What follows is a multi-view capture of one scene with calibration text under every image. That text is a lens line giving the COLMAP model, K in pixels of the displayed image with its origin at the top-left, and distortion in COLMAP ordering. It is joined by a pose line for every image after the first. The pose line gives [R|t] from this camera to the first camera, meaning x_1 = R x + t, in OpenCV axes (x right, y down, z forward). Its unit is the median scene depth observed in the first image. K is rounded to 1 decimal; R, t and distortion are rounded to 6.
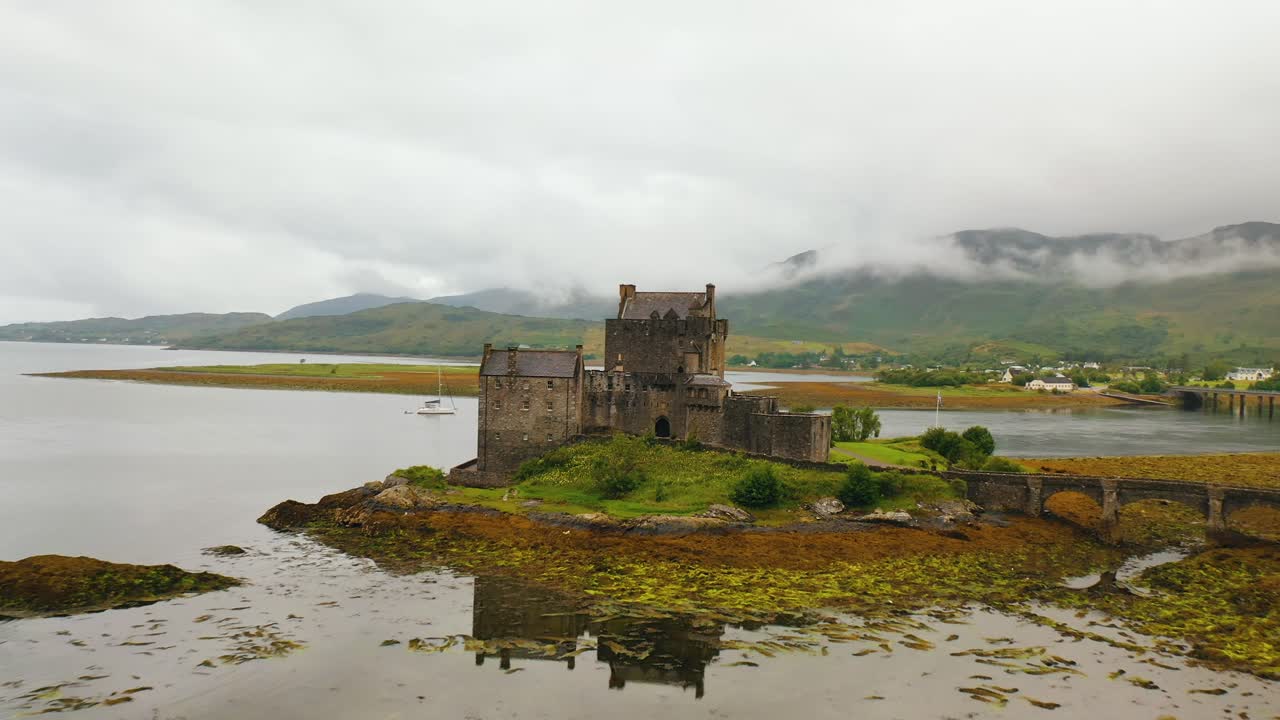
lens RADIAL K [[1270.3, 0, 640.0], [0, 1270.3, 360.0], [0, 0, 1]] dist [-0.002225, 0.012987]
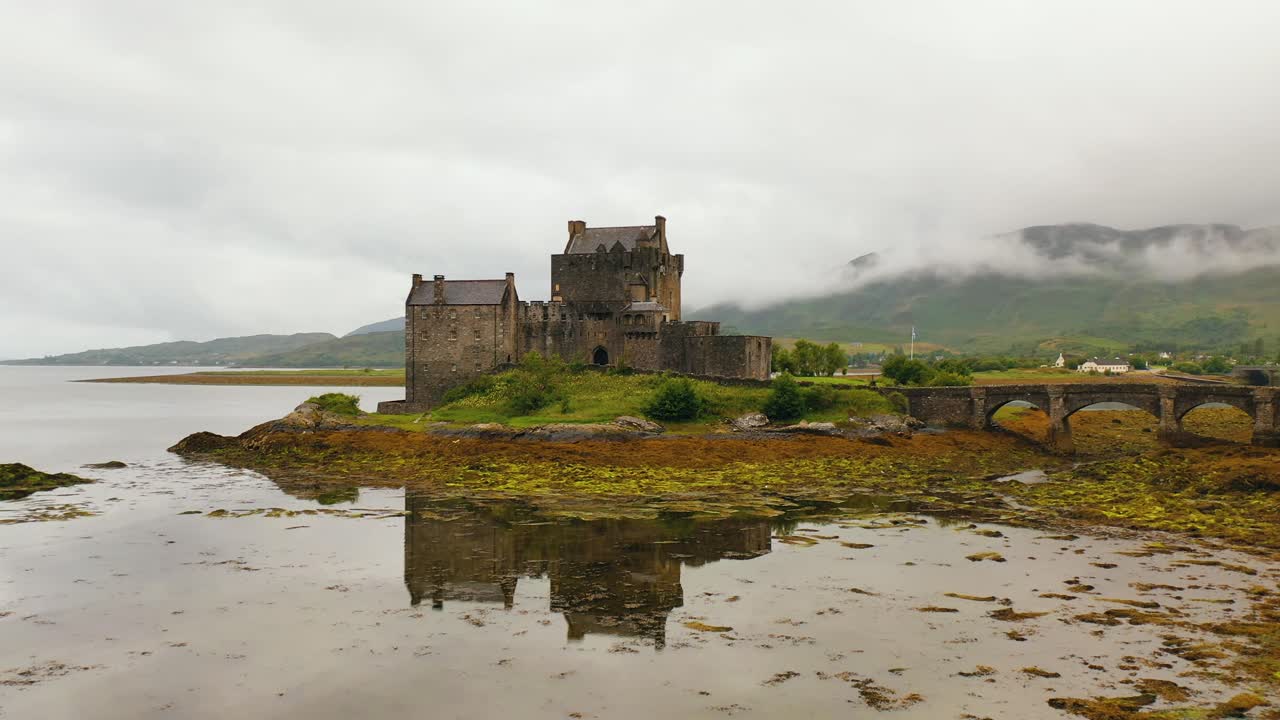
lens RADIAL K [[1270.3, 0, 640.0], [0, 1270.3, 360.0], [0, 0, 1]] dist [-0.002225, 0.012987]
pose [[0.996672, -0.025975, -0.077262, 0.122432], [0.023834, 0.999309, -0.028515, 0.083312], [0.077949, 0.026579, 0.996603, 0.047013]]
